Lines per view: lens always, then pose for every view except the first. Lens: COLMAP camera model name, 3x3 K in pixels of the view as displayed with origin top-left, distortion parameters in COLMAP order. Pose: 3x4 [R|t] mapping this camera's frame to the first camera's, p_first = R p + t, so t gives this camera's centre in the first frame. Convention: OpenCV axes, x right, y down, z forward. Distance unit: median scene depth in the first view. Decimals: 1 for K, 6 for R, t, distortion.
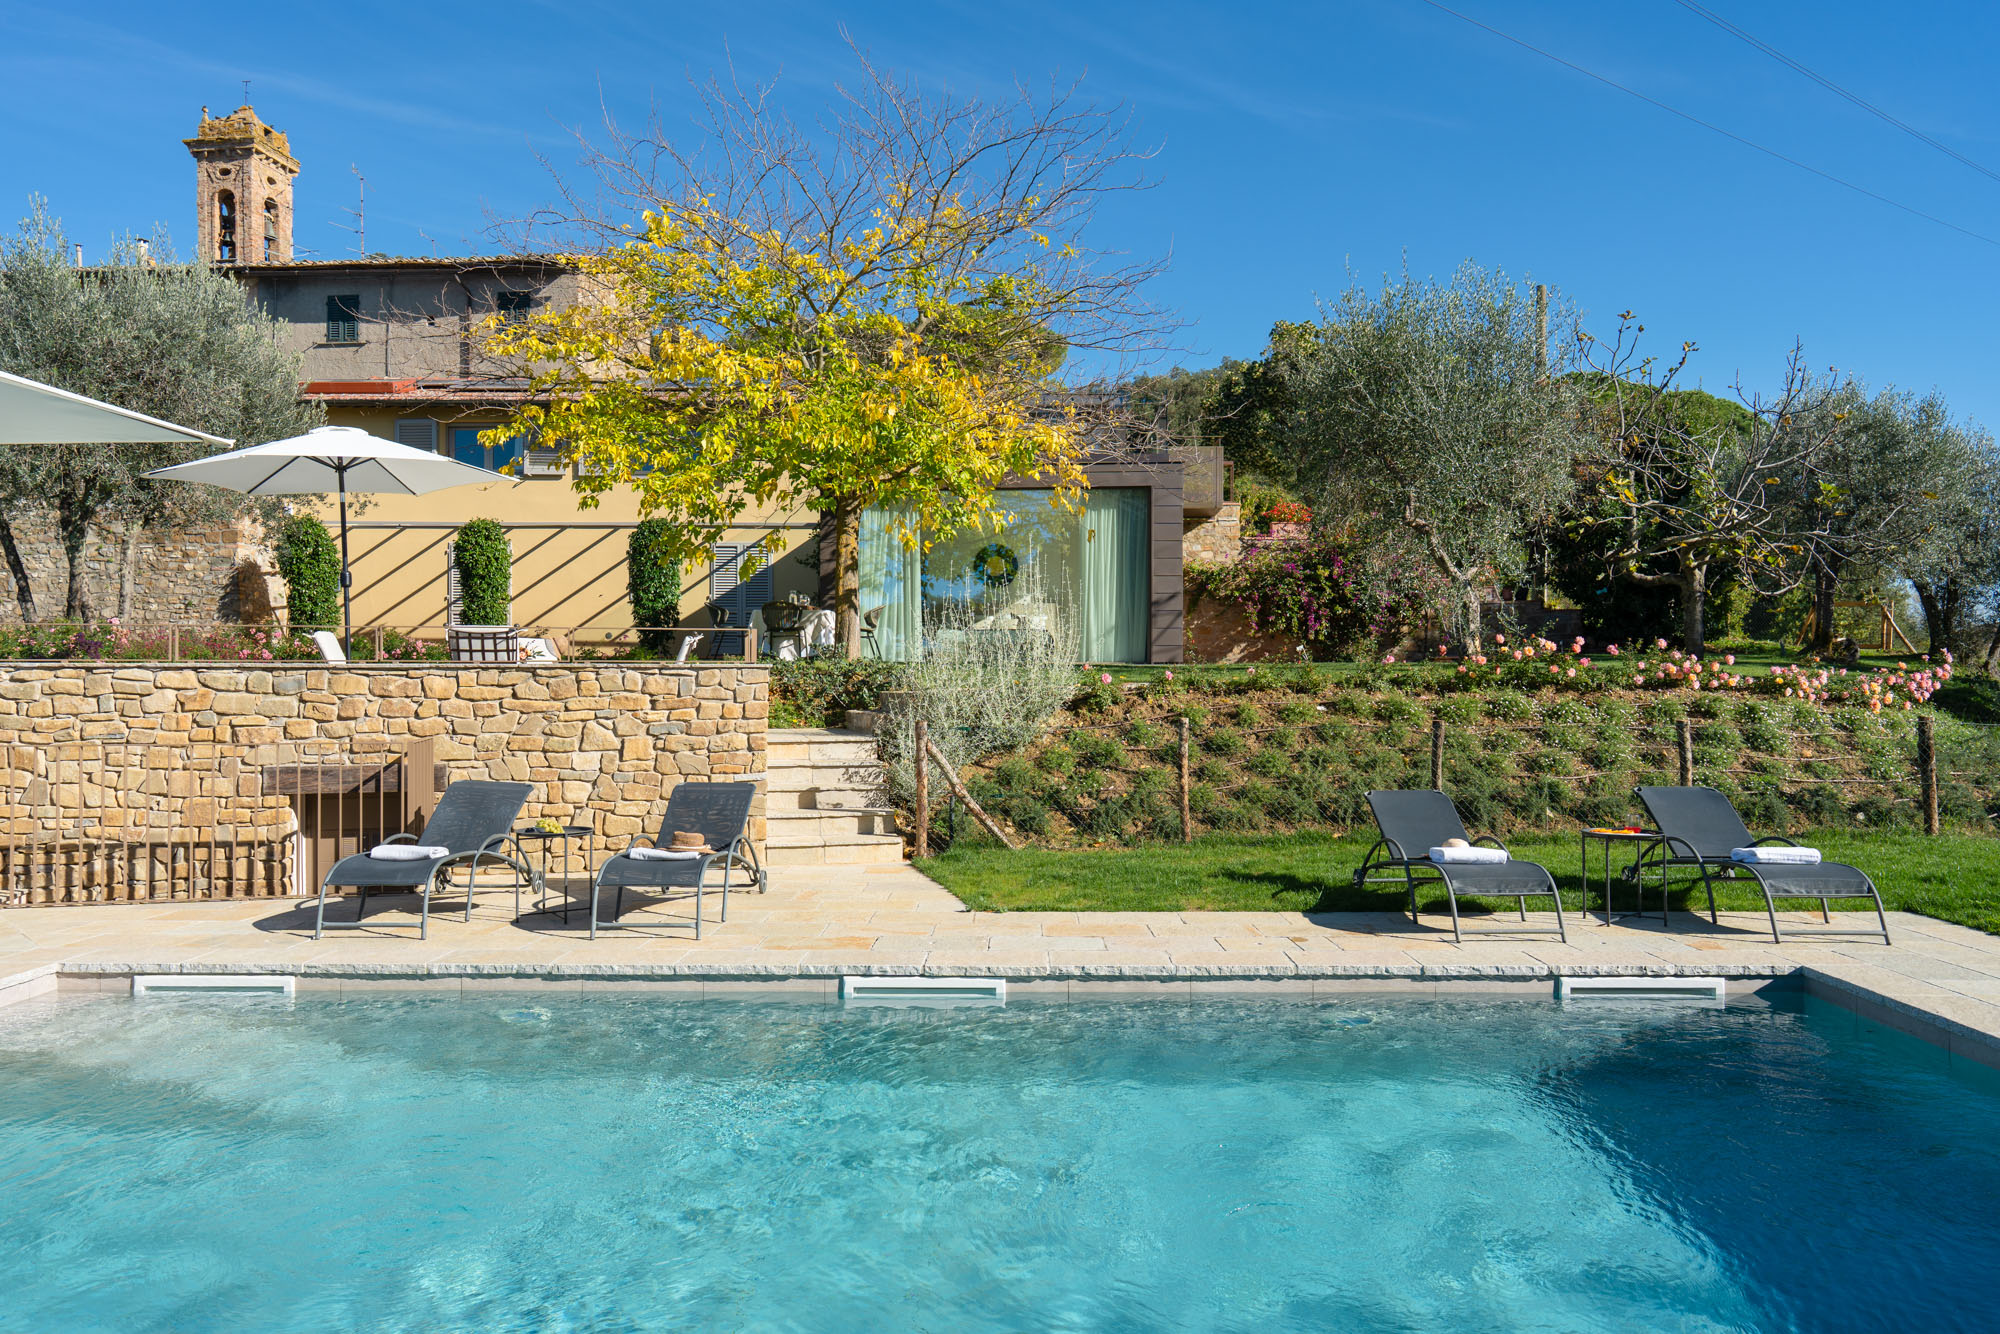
lens RADIAL K [[1320.6, 0, 991.7], [0, 1320.6, 701.7], [0, 0, 1]] dist [0.012968, -0.002782]
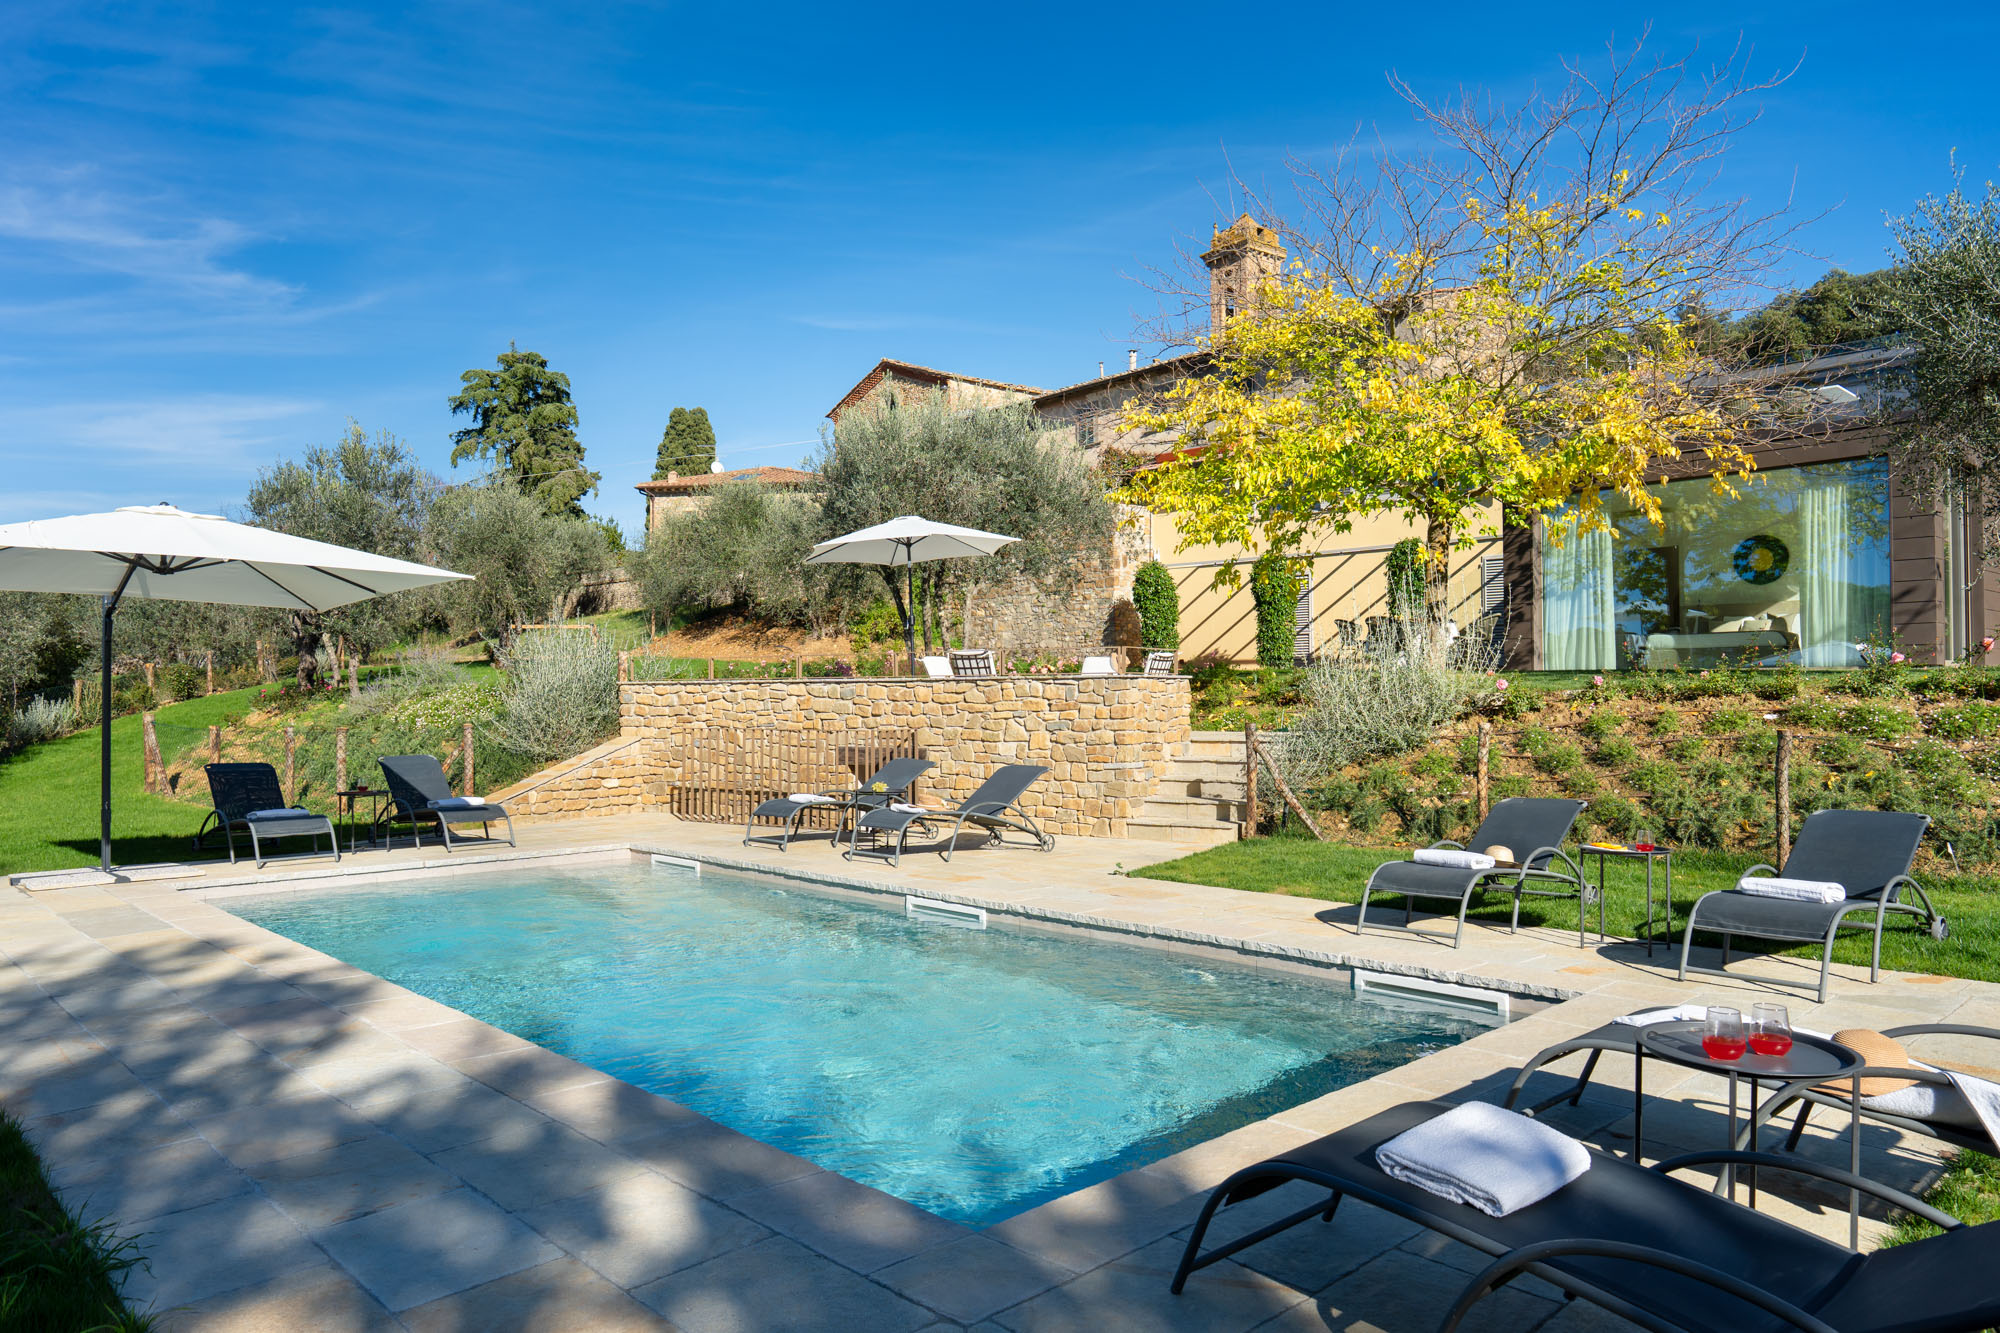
lens RADIAL K [[1320.6, 0, 954.8], [0, 1320.6, 665.8], [0, 0, 1]] dist [0.012968, -0.002782]
pose [[0.687528, -0.019538, -0.725895, 0.625772], [-0.009469, 0.999312, -0.035866, 0.009142], [0.726096, 0.031532, 0.686870, 0.042296]]
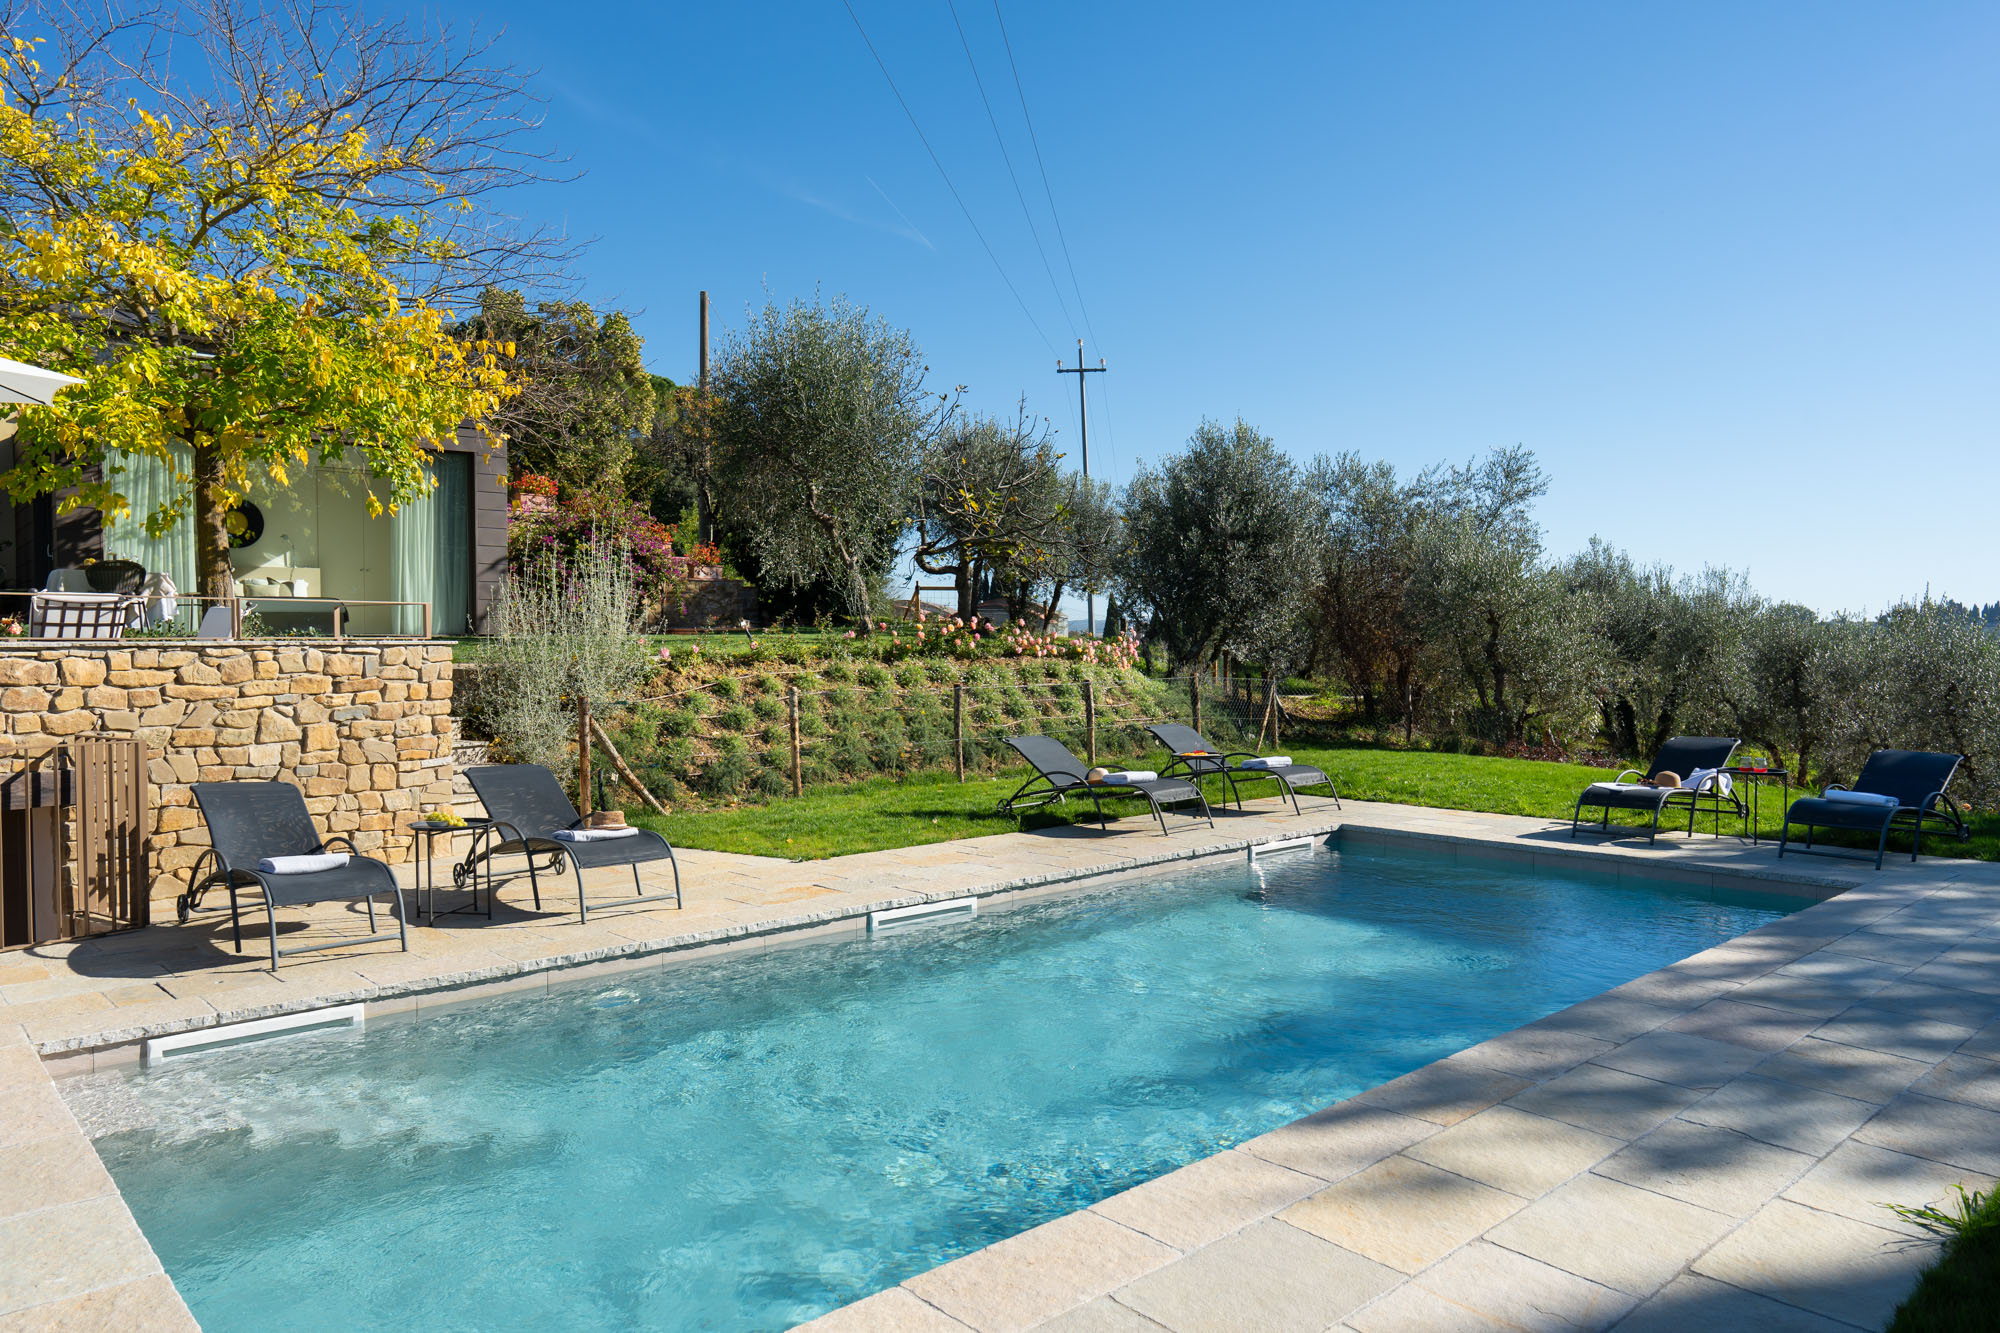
lens RADIAL K [[1320.6, 0, 1004.5], [0, 1320.6, 664.0], [0, 0, 1]] dist [0.012968, -0.002782]
pose [[0.729063, -0.013128, 0.684321, -0.543882], [0.014669, 0.999886, 0.003553, -0.010052], [-0.684289, 0.007448, 0.729172, 0.042481]]
